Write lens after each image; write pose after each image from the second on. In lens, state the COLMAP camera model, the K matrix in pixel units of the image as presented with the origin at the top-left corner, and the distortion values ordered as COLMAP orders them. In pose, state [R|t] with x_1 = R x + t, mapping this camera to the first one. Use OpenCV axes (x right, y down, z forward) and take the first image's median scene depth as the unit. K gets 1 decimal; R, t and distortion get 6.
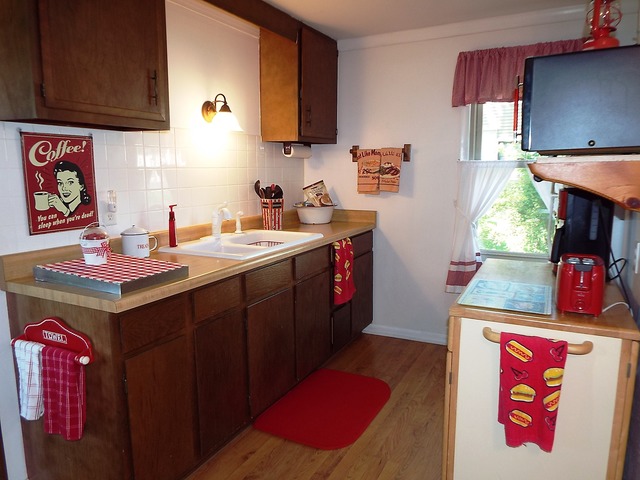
lens RADIAL K [[460.7, 0, 321.5], [0, 460.7, 240.5], [0, 0, 1]] dist [-0.008145, -0.004914]
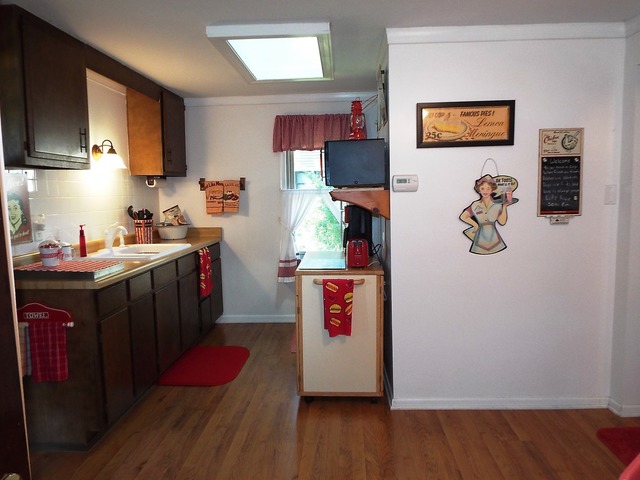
lens RADIAL K [[460.7, 0, 323.7], [0, 460.7, 238.4], [0, 0, 1]] dist [-0.008145, -0.004914]
pose [[0.909408, -0.049518, 0.412948, -0.211910], [0.074531, 0.996218, -0.044674, 0.062774], [-0.409174, 0.071404, 0.909658, -0.413865]]
